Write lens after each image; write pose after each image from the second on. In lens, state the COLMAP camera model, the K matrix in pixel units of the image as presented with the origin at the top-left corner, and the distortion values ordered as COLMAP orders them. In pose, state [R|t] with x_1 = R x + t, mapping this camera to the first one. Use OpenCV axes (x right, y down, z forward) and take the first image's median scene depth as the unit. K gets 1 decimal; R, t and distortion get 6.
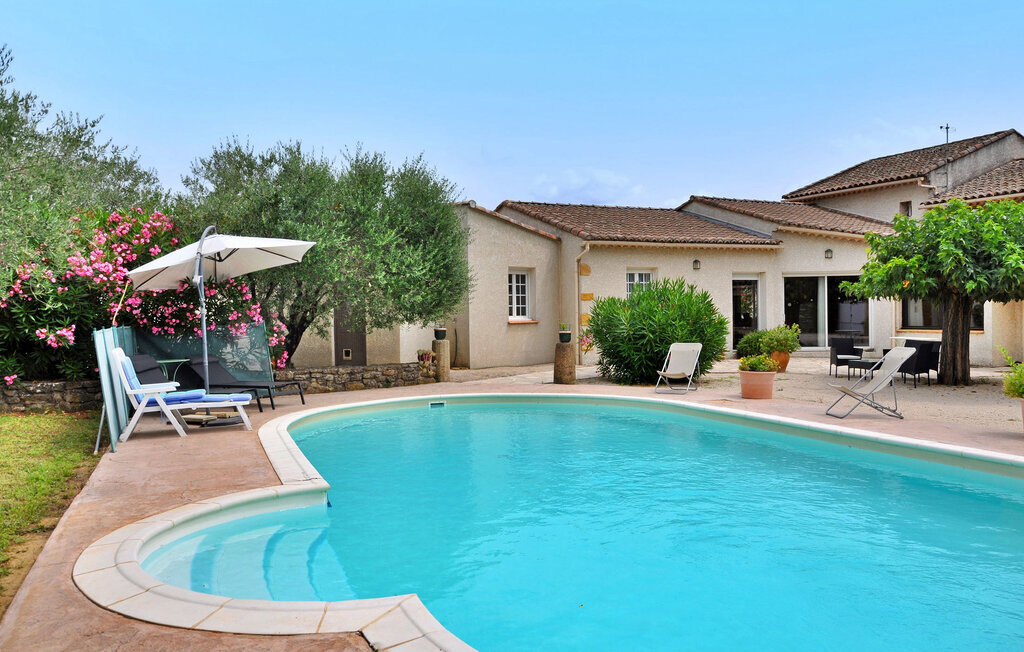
lens RADIAL K [[855.7, 0, 489.7], [0, 855.7, 305.1], [0, 0, 1]] dist [-0.036572, 0.014480]
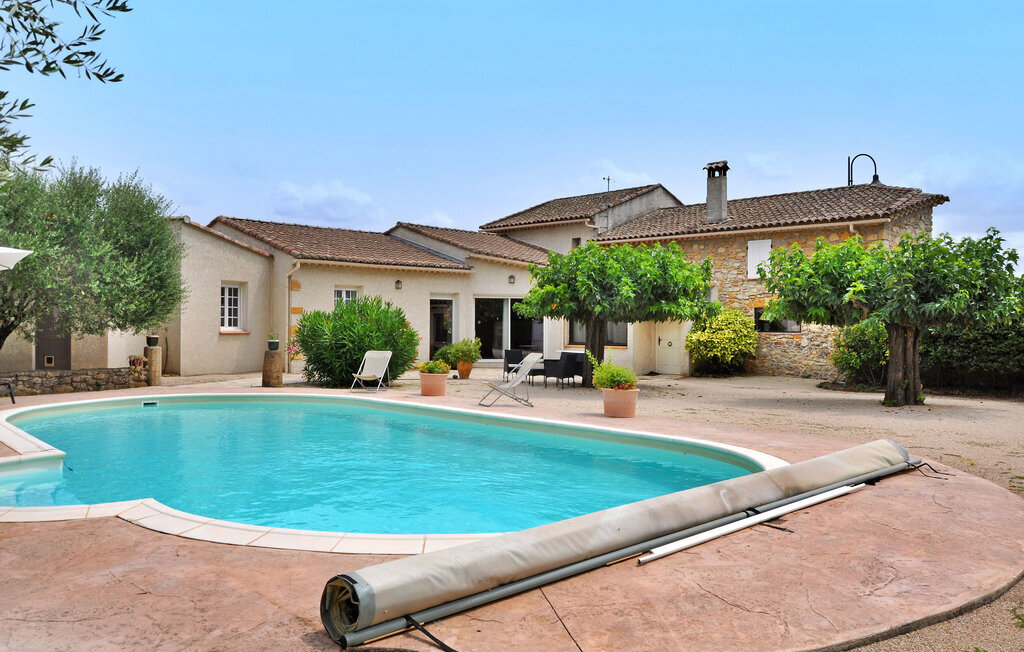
lens RADIAL K [[855.7, 0, 540.5], [0, 855.7, 323.8], [0, 0, 1]] dist [-0.036572, 0.014480]
pose [[0.927746, 0.021431, 0.372595, -0.003097], [-0.022258, 0.999750, -0.002083, 0.003088], [-0.372547, -0.006361, 0.927992, -0.133614]]
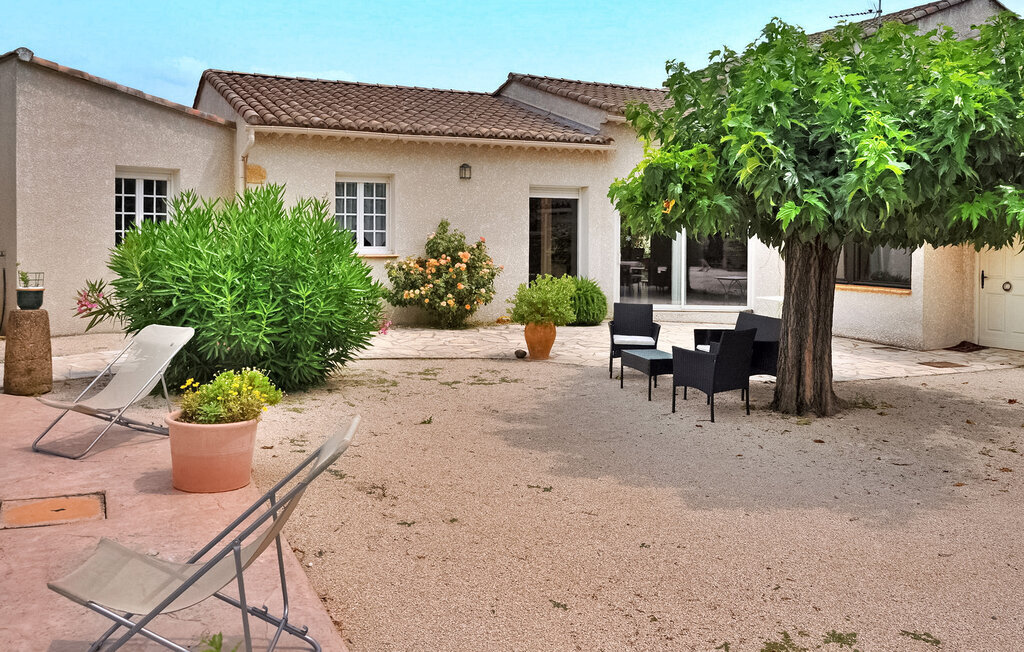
lens RADIAL K [[855.7, 0, 523.3], [0, 855.7, 245.4], [0, 0, 1]] dist [-0.036572, 0.014480]
pose [[0.999254, 0.022057, 0.031694, 0.308157], [-0.022848, 0.999431, 0.024832, -0.010963], [-0.031128, -0.025538, 0.999189, 0.424029]]
